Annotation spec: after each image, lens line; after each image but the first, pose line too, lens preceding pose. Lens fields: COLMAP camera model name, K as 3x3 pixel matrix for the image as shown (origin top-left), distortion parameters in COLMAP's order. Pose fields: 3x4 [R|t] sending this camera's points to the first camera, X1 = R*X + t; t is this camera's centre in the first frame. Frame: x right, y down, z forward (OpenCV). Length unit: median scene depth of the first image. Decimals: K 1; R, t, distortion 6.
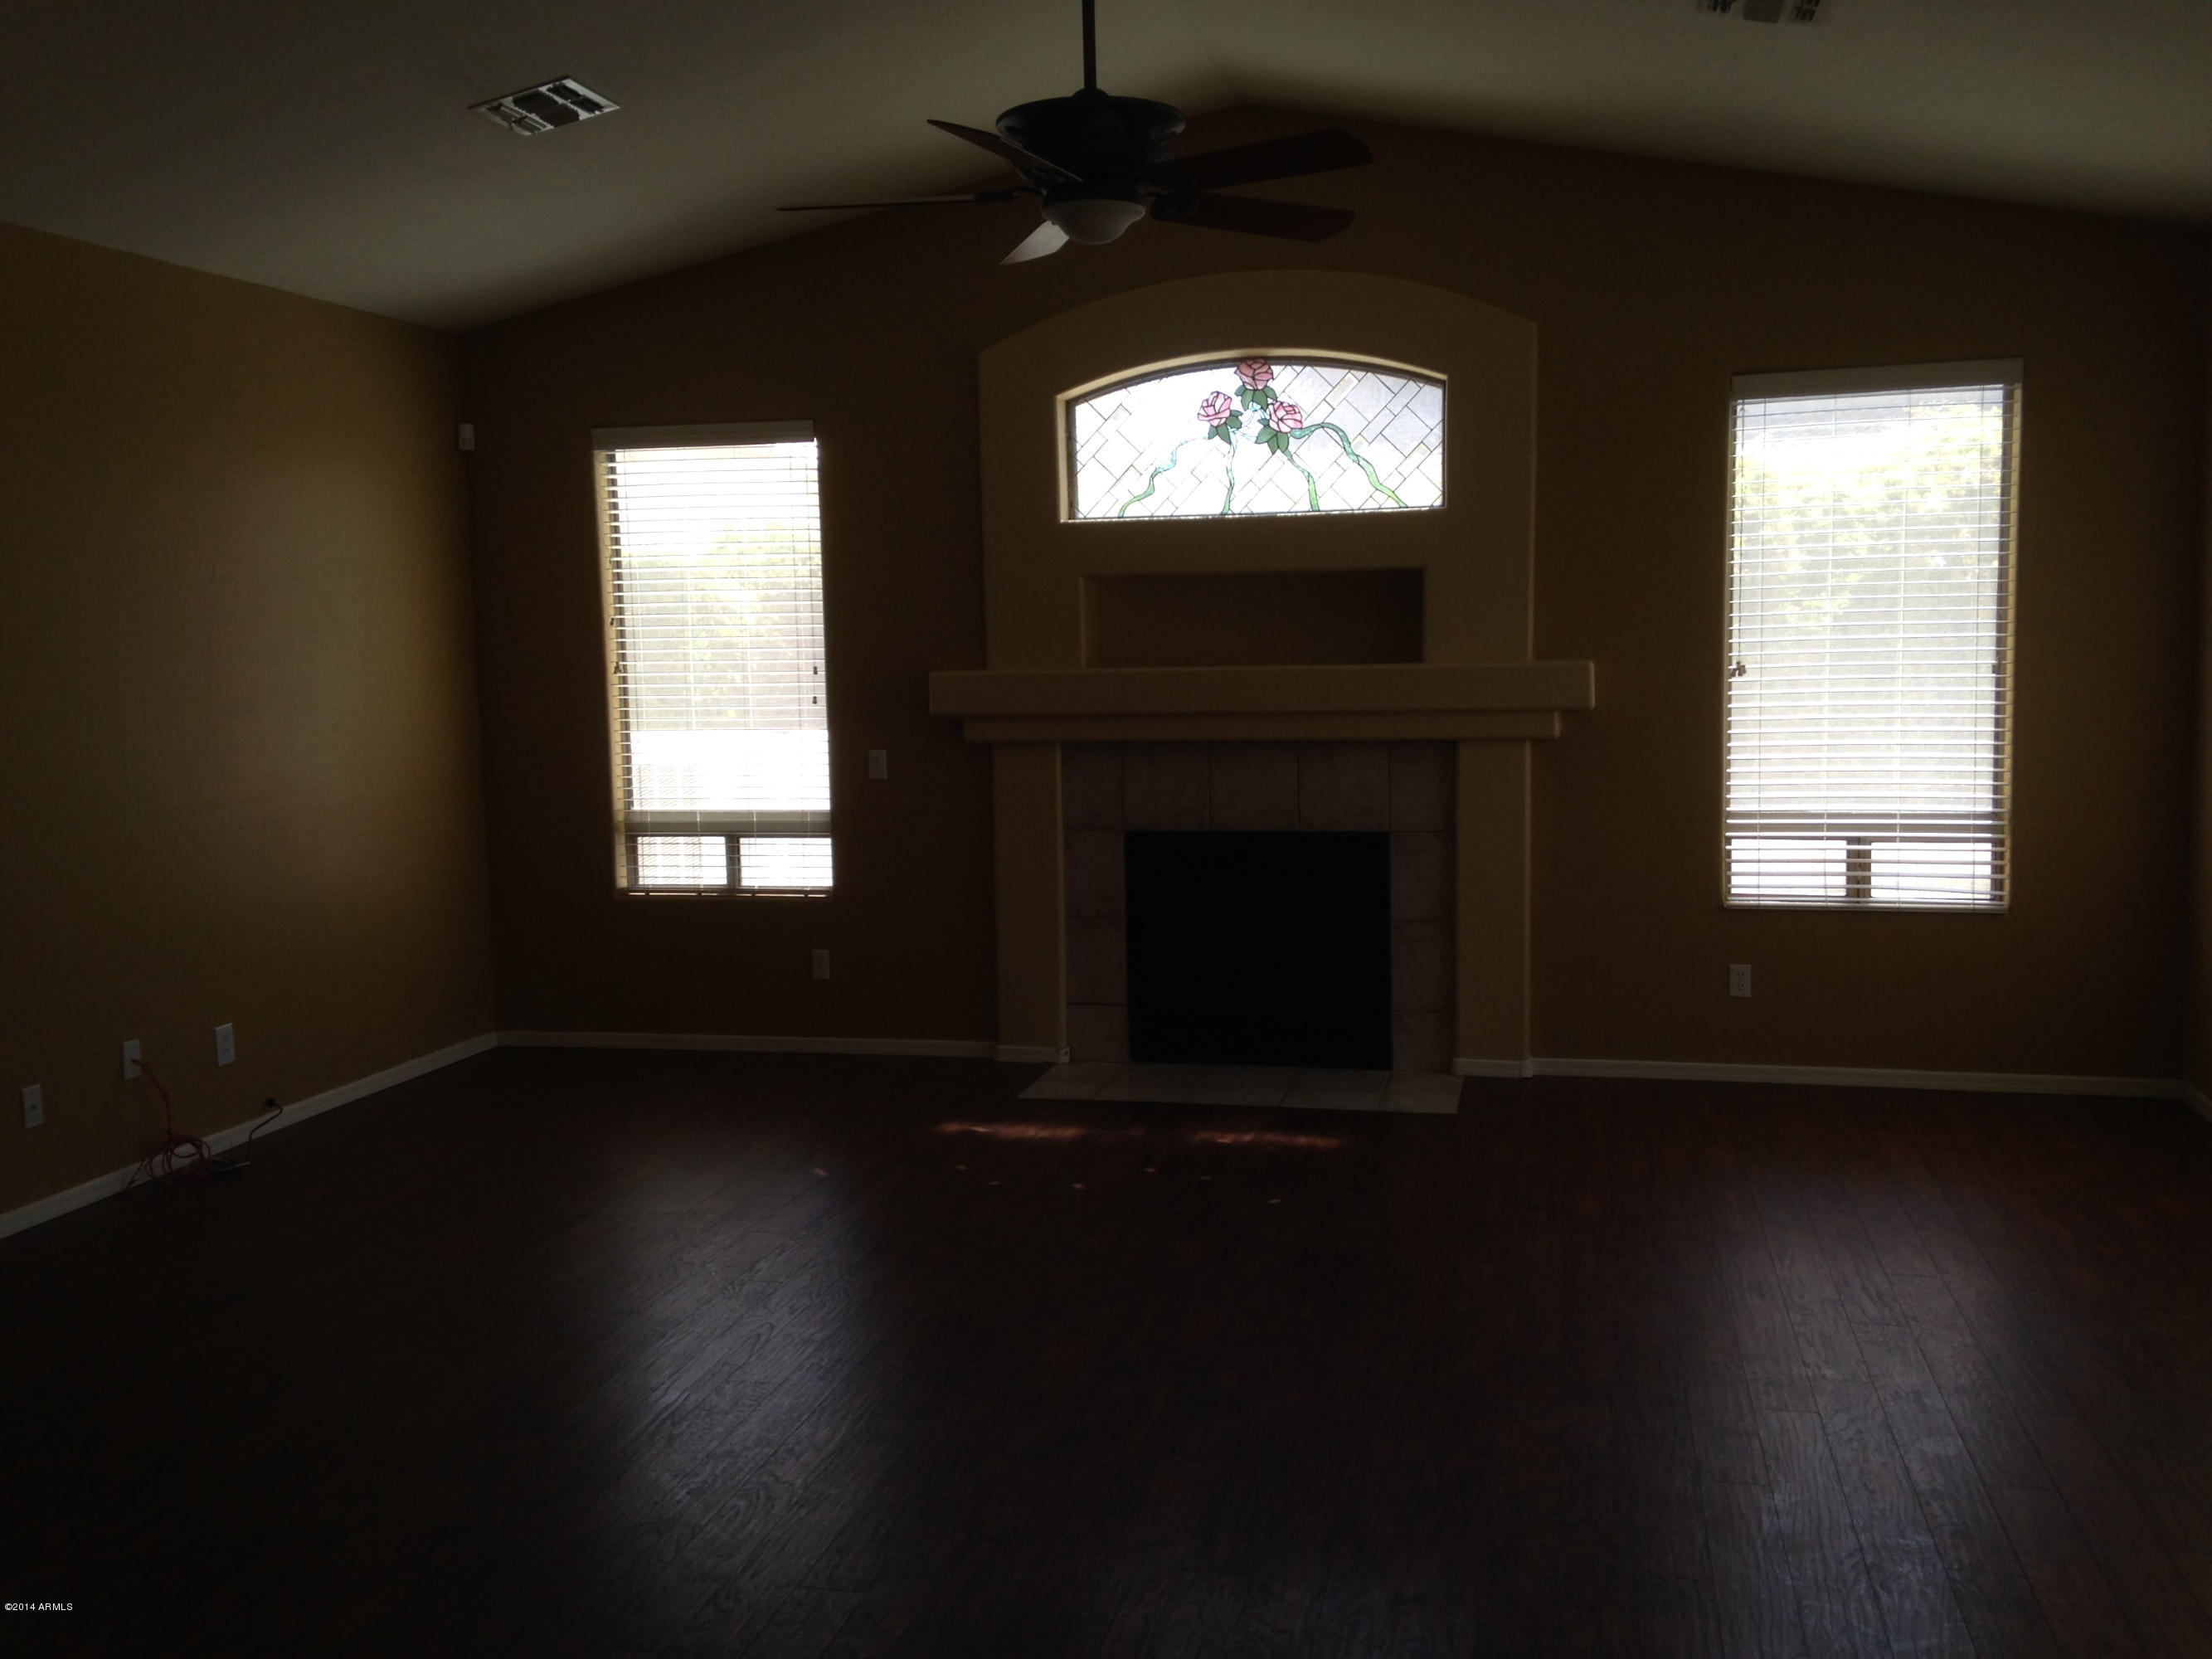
lens RADIAL K [[2021.6, 0, 1146.6], [0, 2021.6, 797.5], [0, 0, 1]] dist [0.222569, -0.320259]
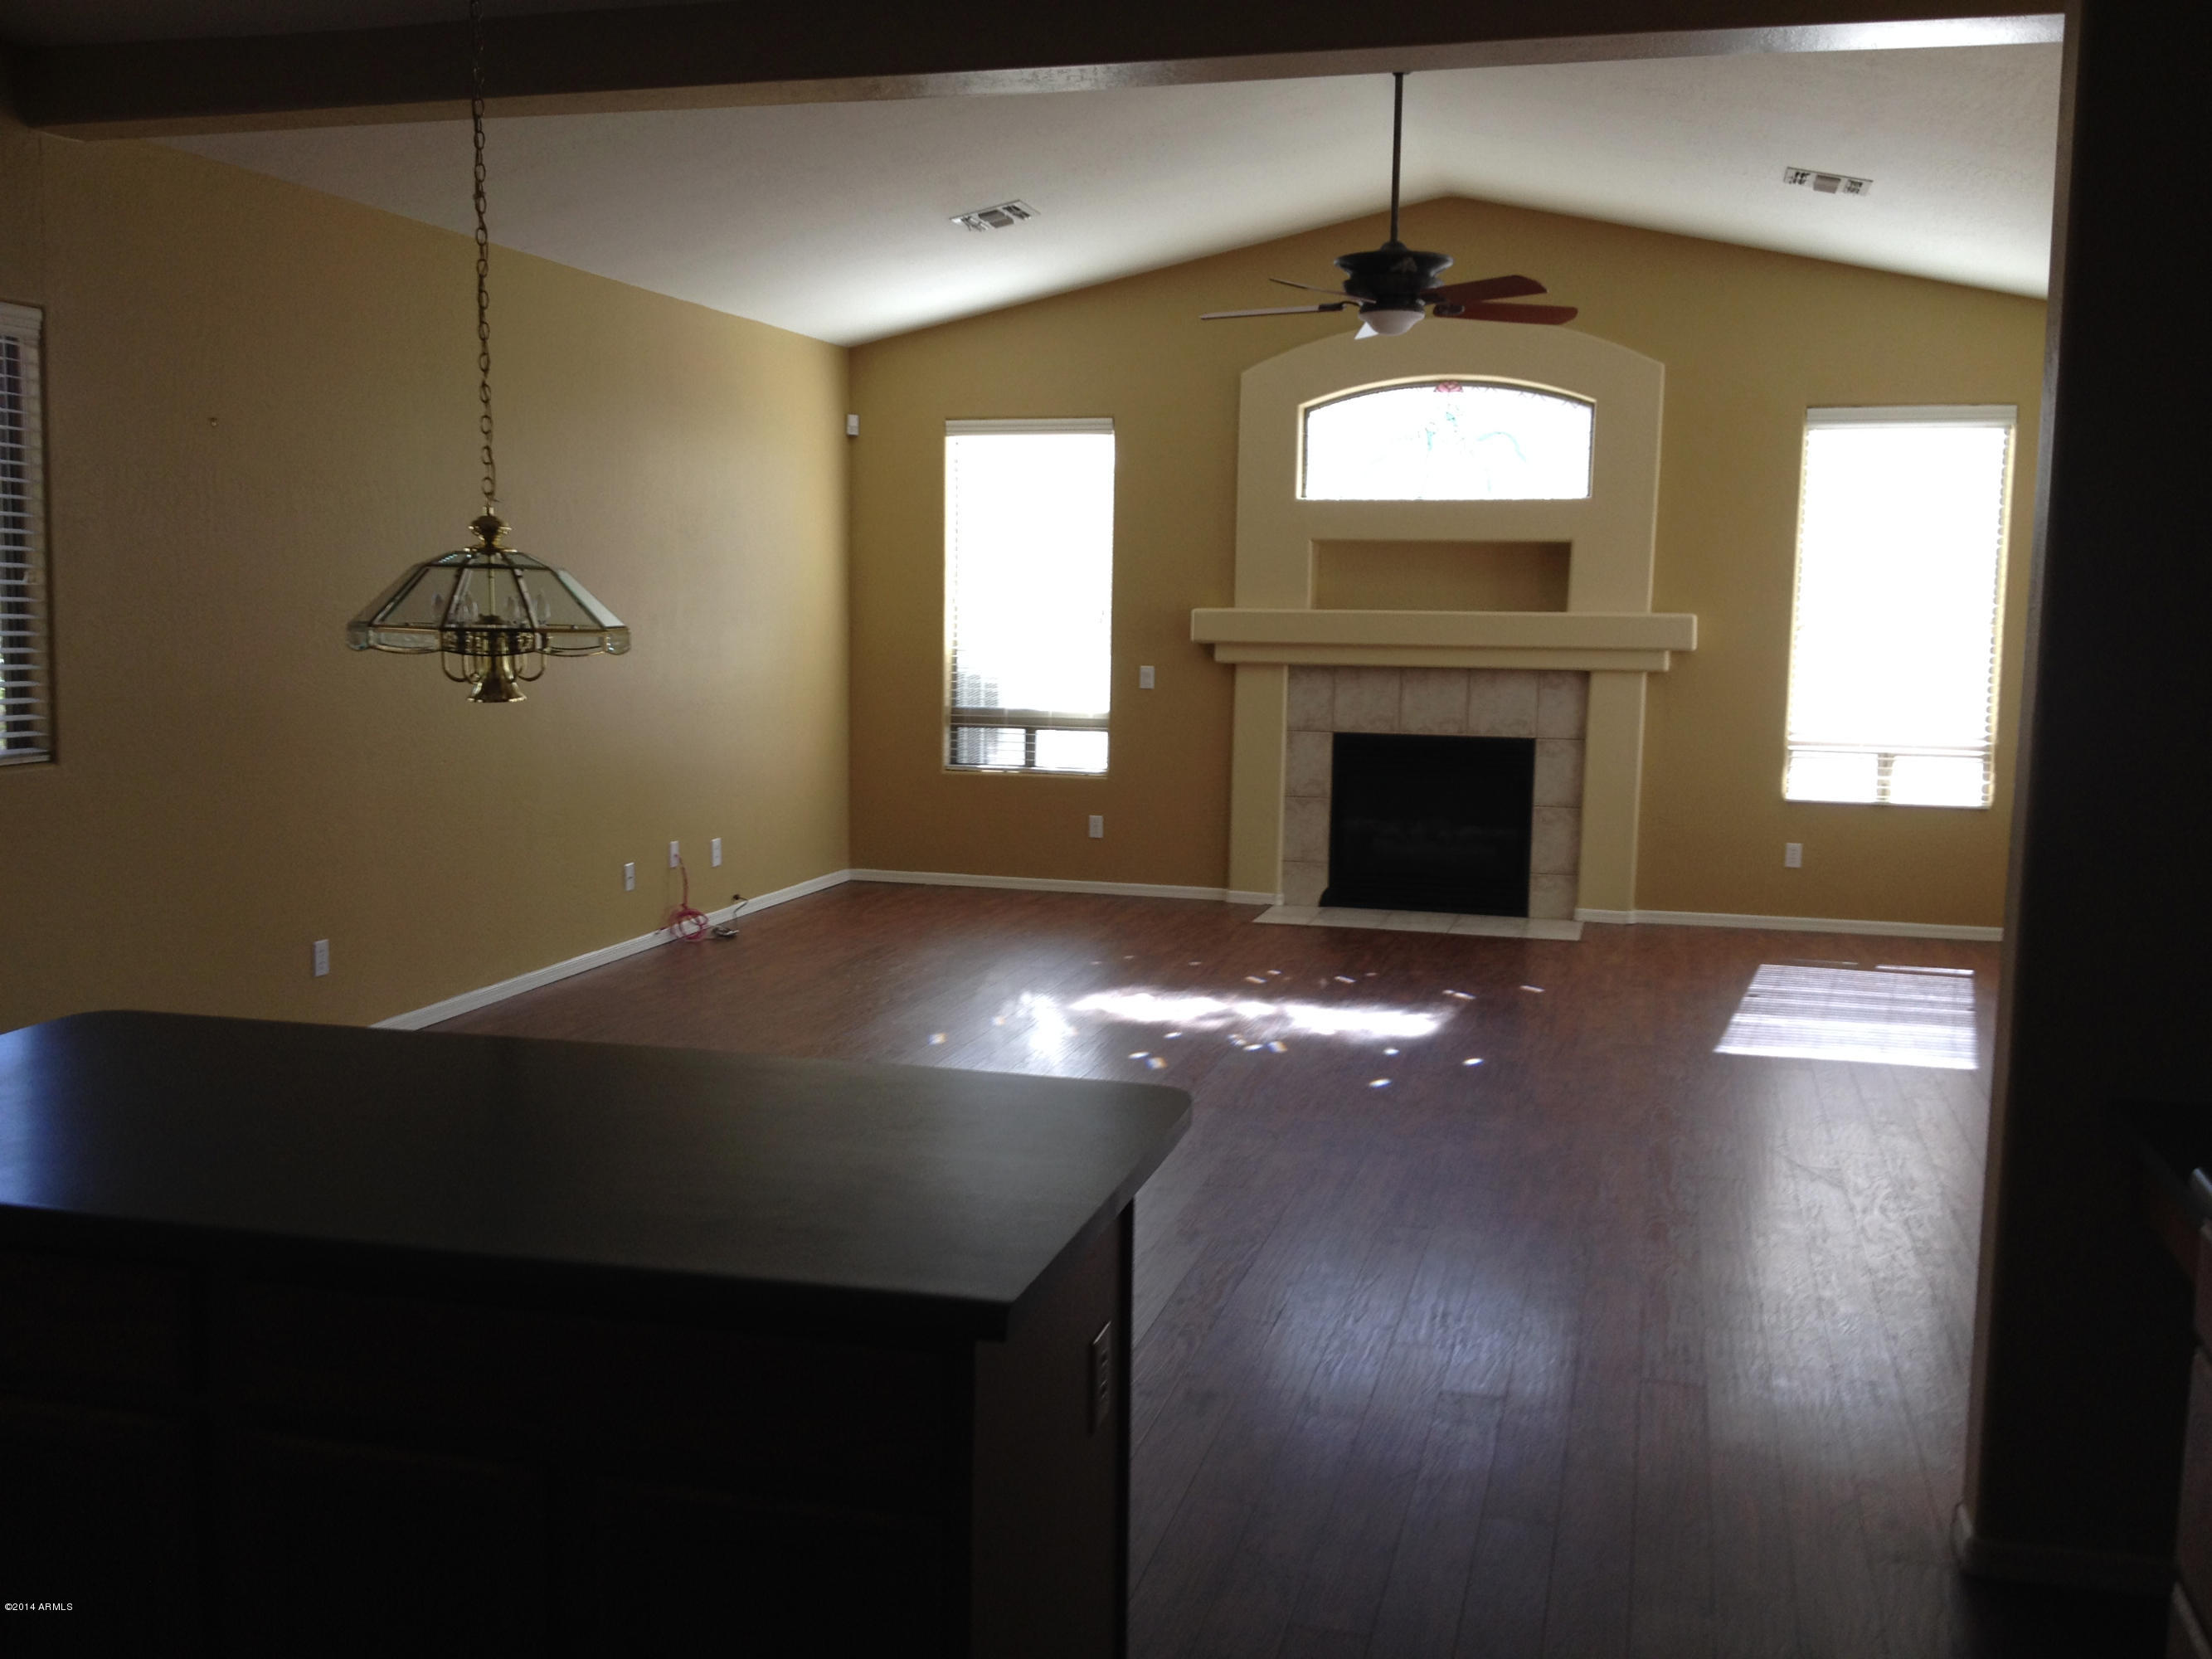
lens RADIAL K [[2091.4, 0, 1106.0], [0, 2091.4, 829.5], [0, 0, 1]] dist [0.116239, -0.233772]
pose [[0.998019, 0.037589, -0.050453, -0.090177], [-0.035811, 0.998721, 0.035703, 0.037213], [0.051730, -0.033826, 0.998088, -0.395885]]
